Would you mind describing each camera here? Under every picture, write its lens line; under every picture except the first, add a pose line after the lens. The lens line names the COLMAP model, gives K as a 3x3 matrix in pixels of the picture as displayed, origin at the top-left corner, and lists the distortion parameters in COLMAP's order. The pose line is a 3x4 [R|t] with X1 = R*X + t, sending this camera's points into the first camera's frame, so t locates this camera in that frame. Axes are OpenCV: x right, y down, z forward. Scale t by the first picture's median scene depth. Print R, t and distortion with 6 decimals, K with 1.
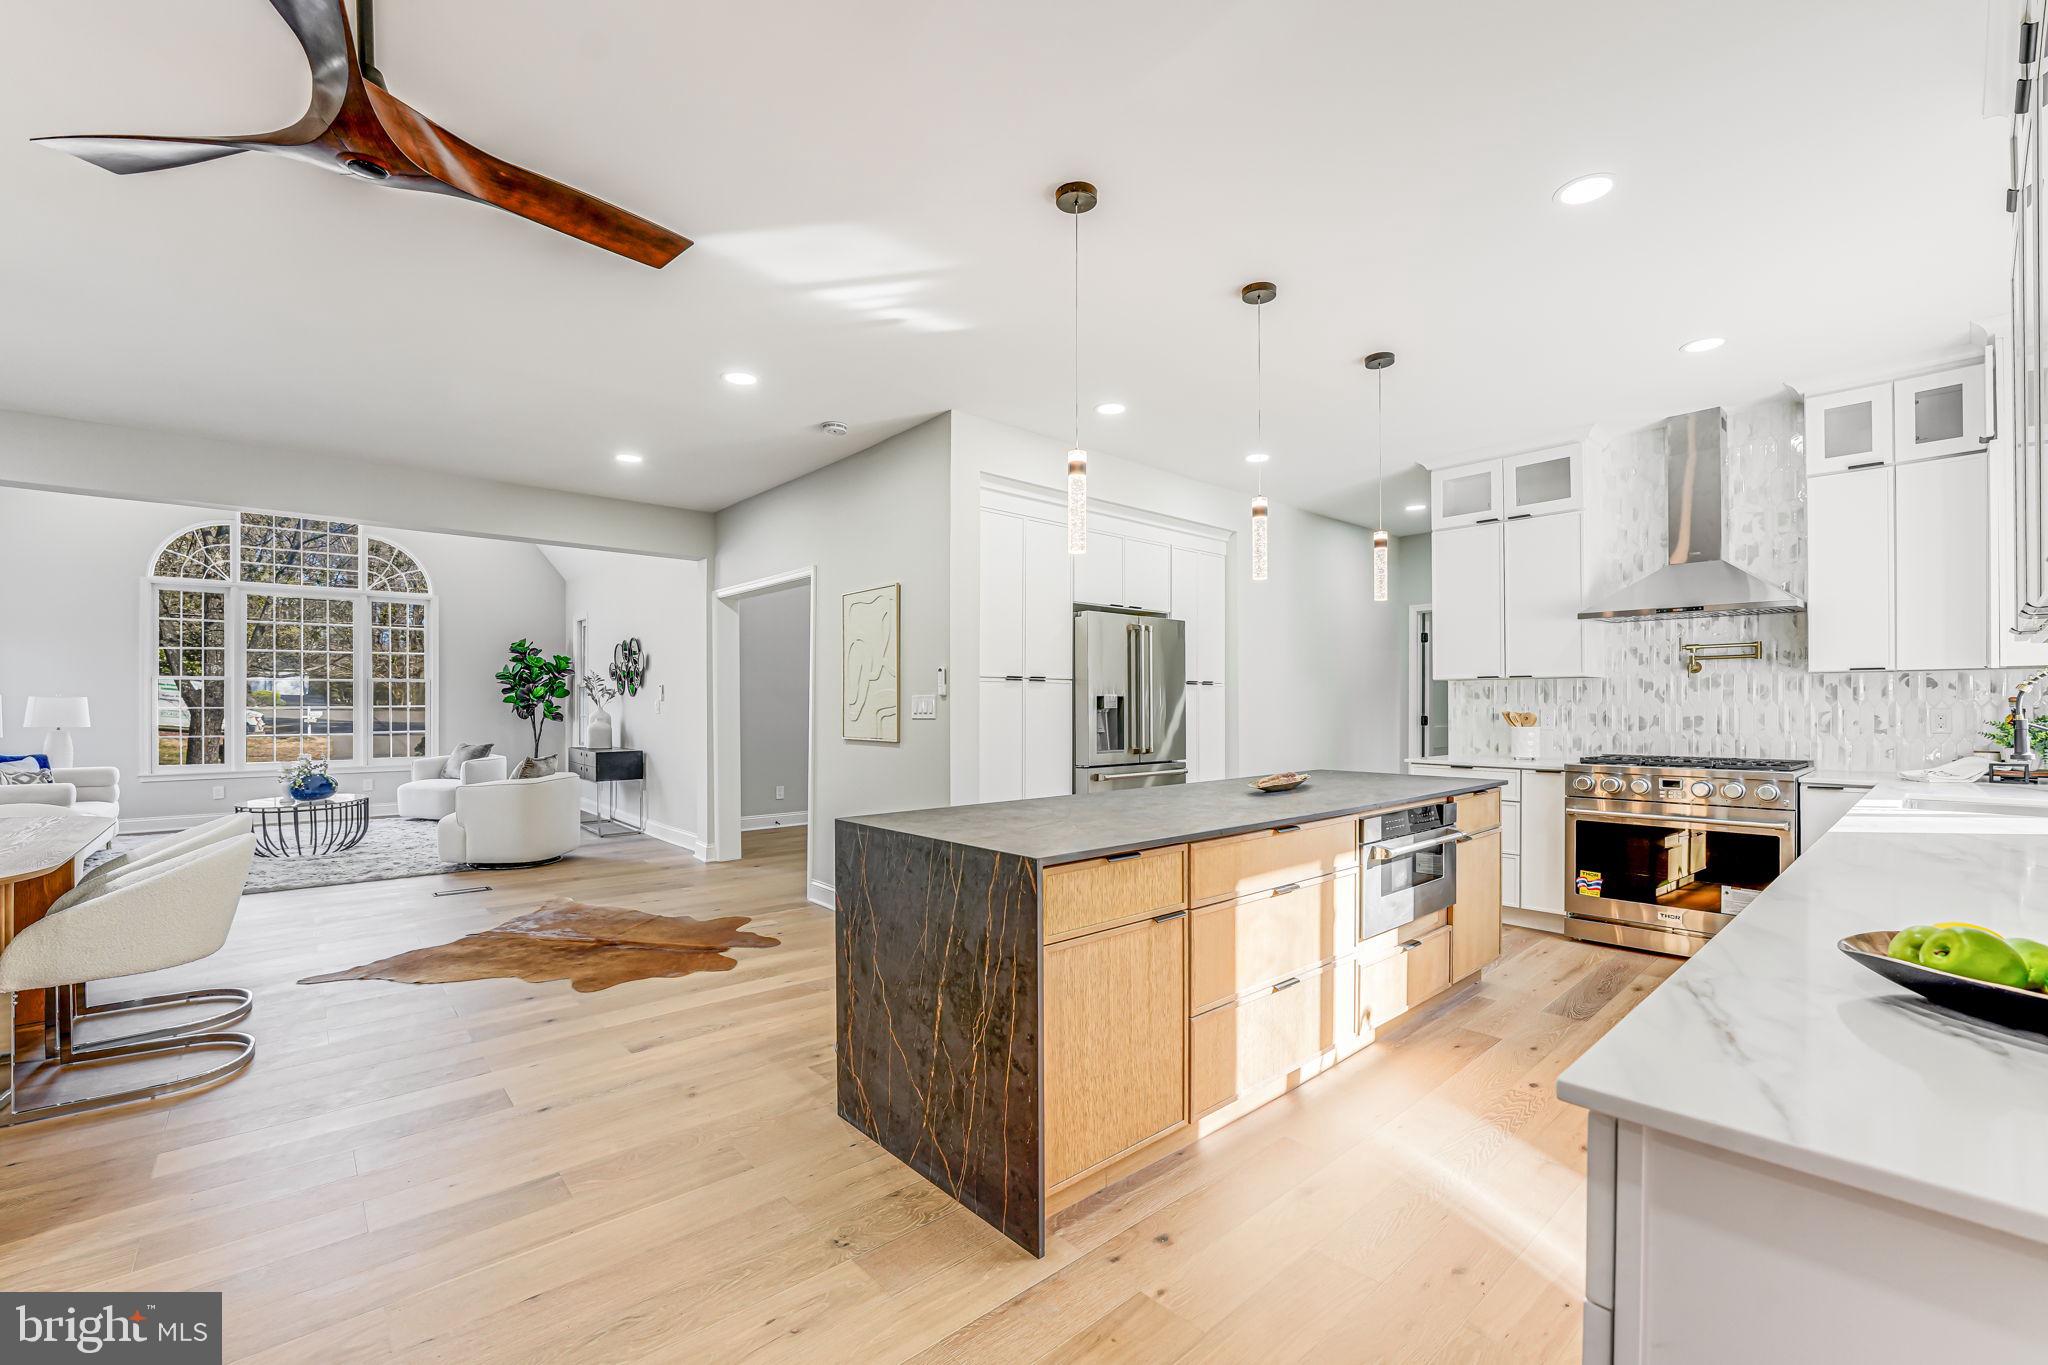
lens RADIAL K [[865.9, 0, 1029.7], [0, 865.9, 708.9], [0, 0, 1]] dist [-0.021257, -0.000013]
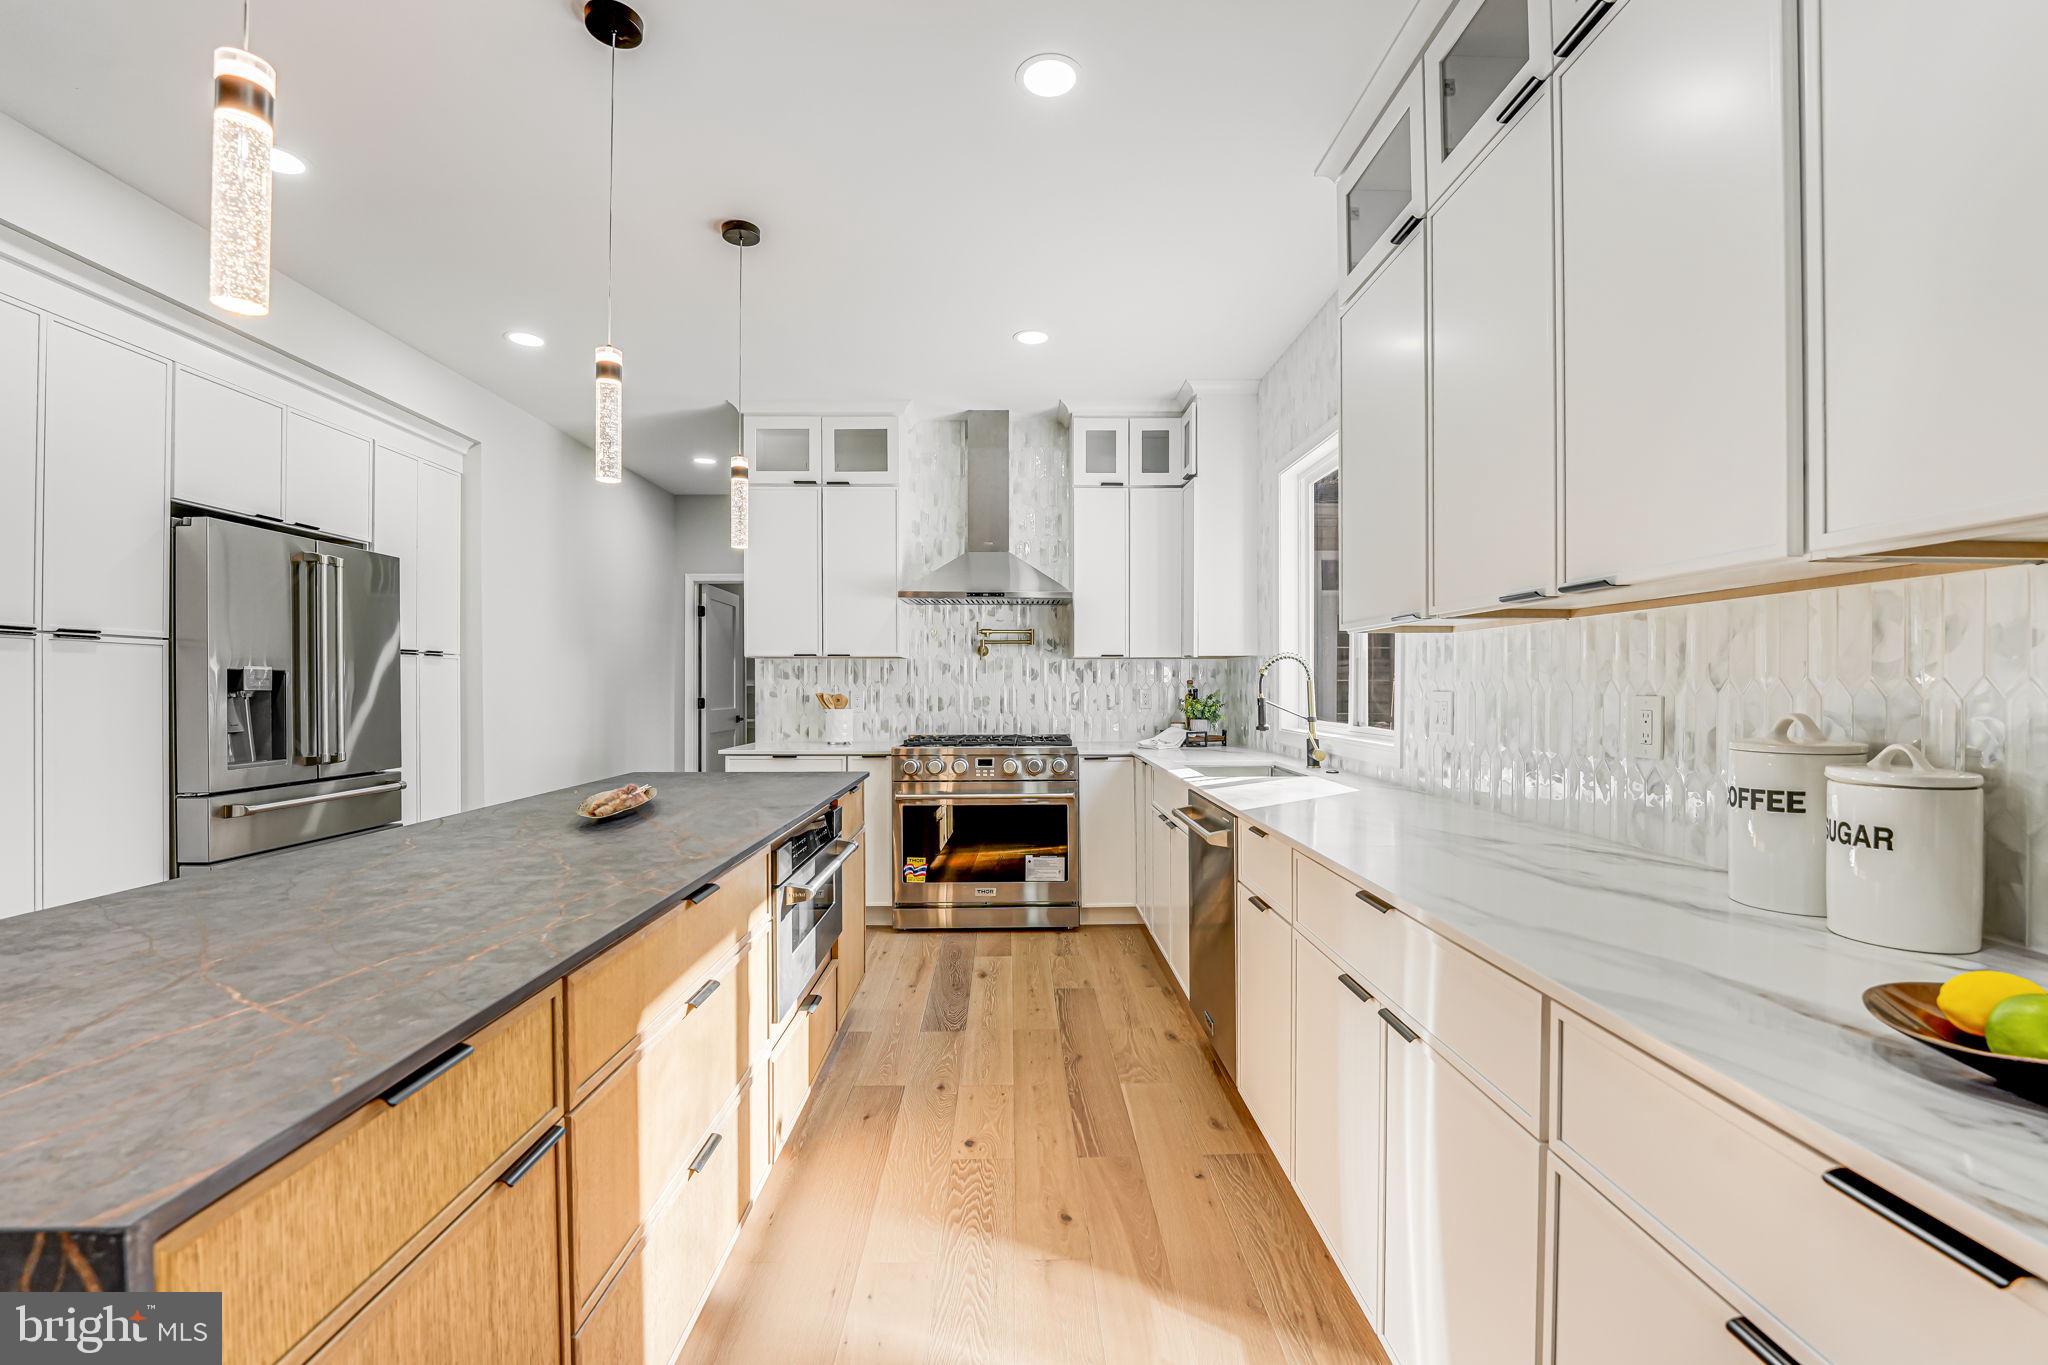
lens RADIAL K [[868.1, 0, 1037.7], [0, 868.1, 694.9], [0, 0, 1]] dist [-0.019695, -0.000222]
pose [[0.650474, -0.005954, 0.759505, -0.001909], [0.001471, 0.999977, 0.006580, -0.000874], [-0.759527, -0.003163, 0.650468, 0.248565]]
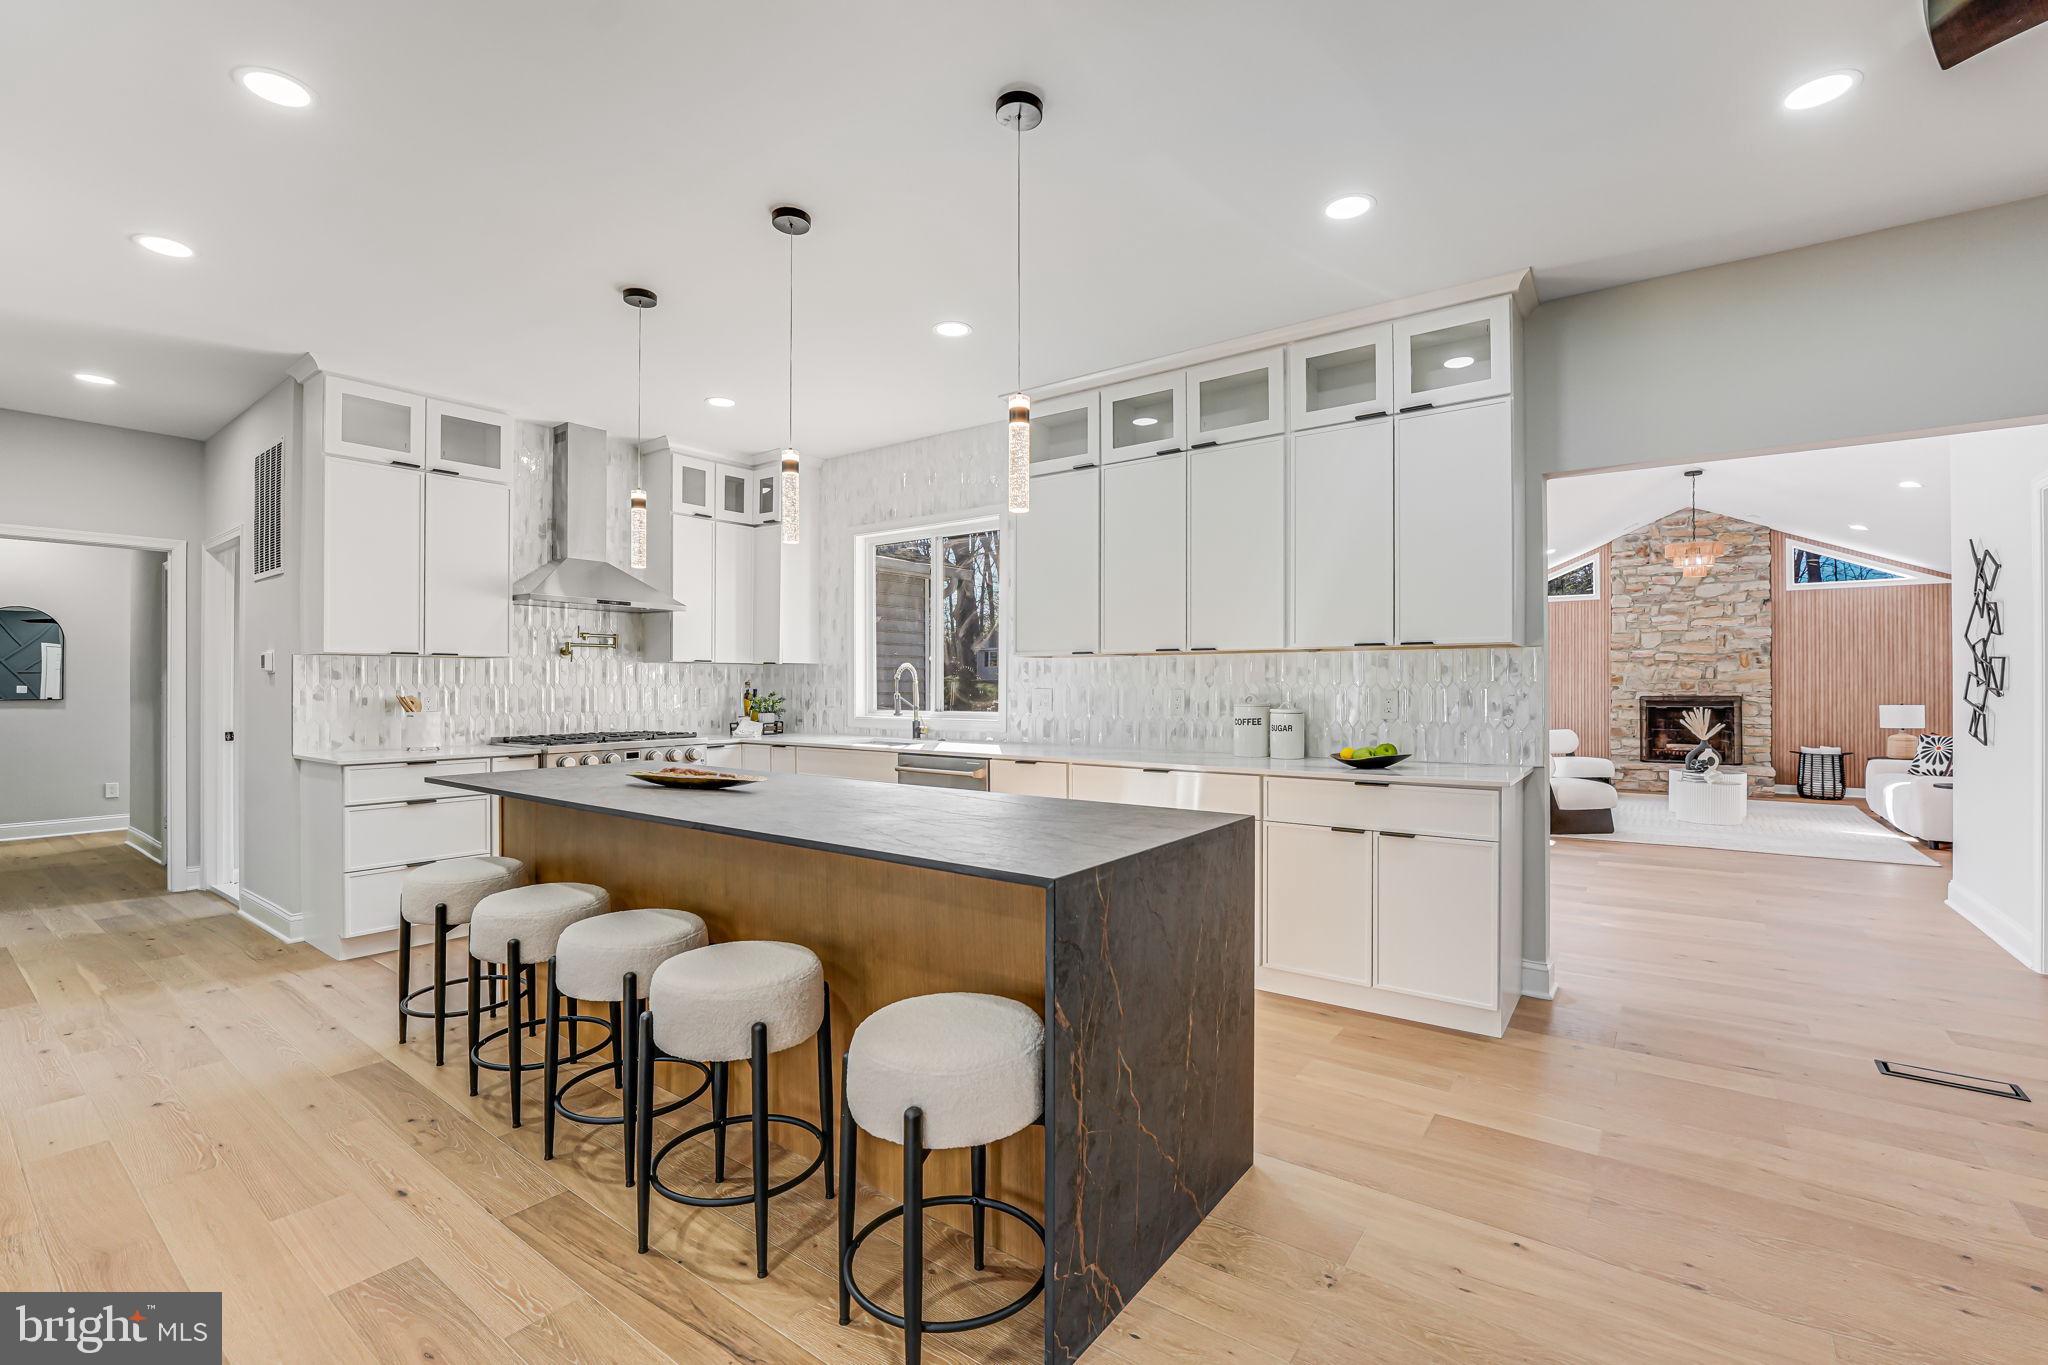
lens RADIAL K [[868.1, 0, 1037.7], [0, 868.1, 694.9], [0, 0, 1]] dist [-0.019695, -0.000222]
pose [[-0.209031, -0.007446, 0.977881, -0.454429], [0.006289, 0.999940, 0.008958, -0.000480], [-0.977889, 0.008023, -0.208971, 0.653067]]
